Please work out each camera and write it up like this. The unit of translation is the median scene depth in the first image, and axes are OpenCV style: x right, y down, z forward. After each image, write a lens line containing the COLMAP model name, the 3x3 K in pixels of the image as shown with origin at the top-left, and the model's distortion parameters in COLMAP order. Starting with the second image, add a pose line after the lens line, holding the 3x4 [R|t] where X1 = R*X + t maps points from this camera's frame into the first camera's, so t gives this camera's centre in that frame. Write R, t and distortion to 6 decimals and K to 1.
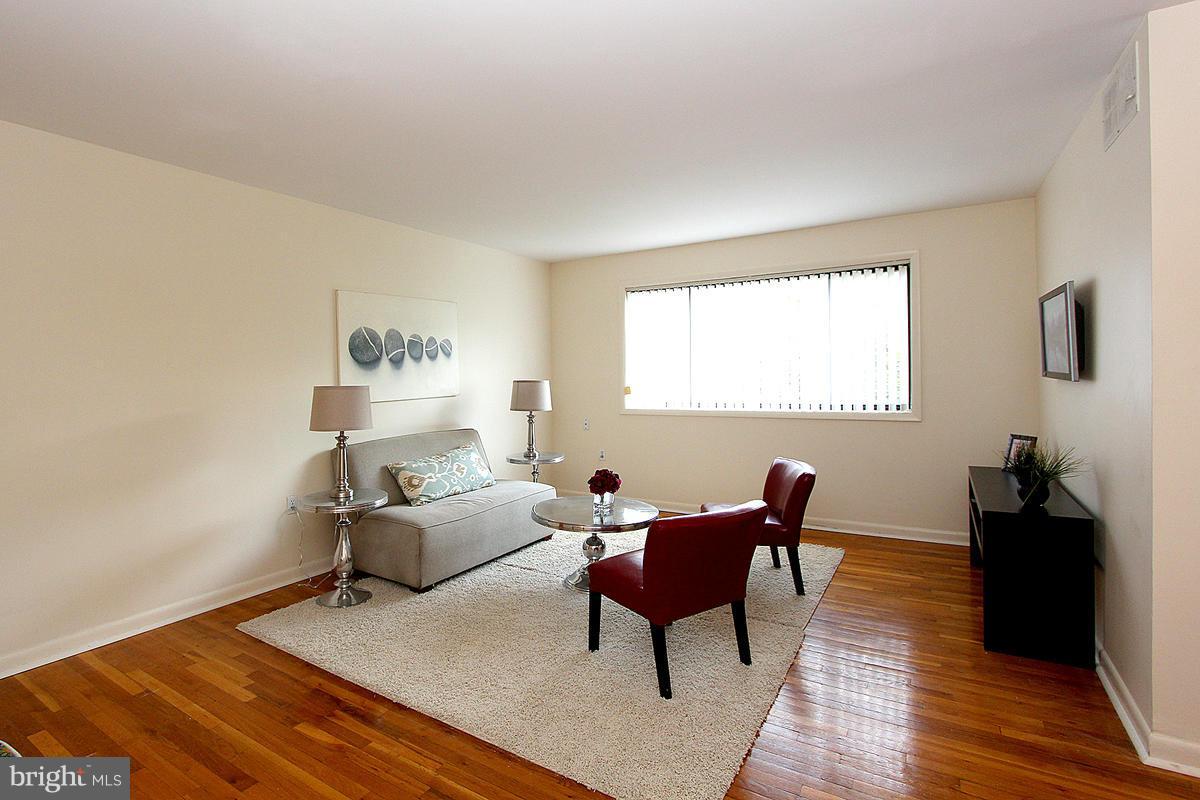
lens RADIAL K [[587.8, 0, 528.7], [0, 587.8, 356.1], [0, 0, 1]] dist [-0.013388, 0.000812]
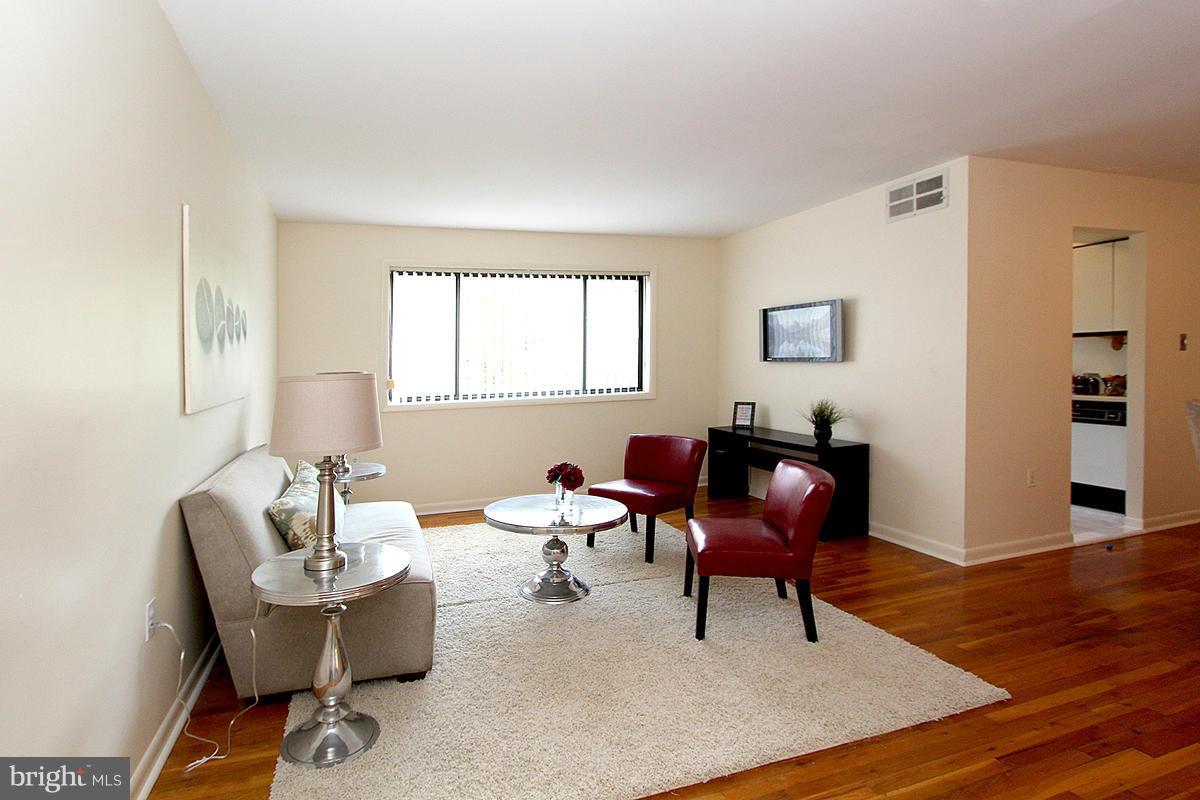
lens RADIAL K [[587.8, 0, 534.3], [0, 587.8, 391.3], [0, 0, 1]] dist [-0.013388, 0.000812]
pose [[0.620765, -0.034820, 0.783223, -0.629773], [-0.008766, 0.998642, 0.051345, 0.035770], [-0.783948, -0.038739, 0.619617, 0.487067]]
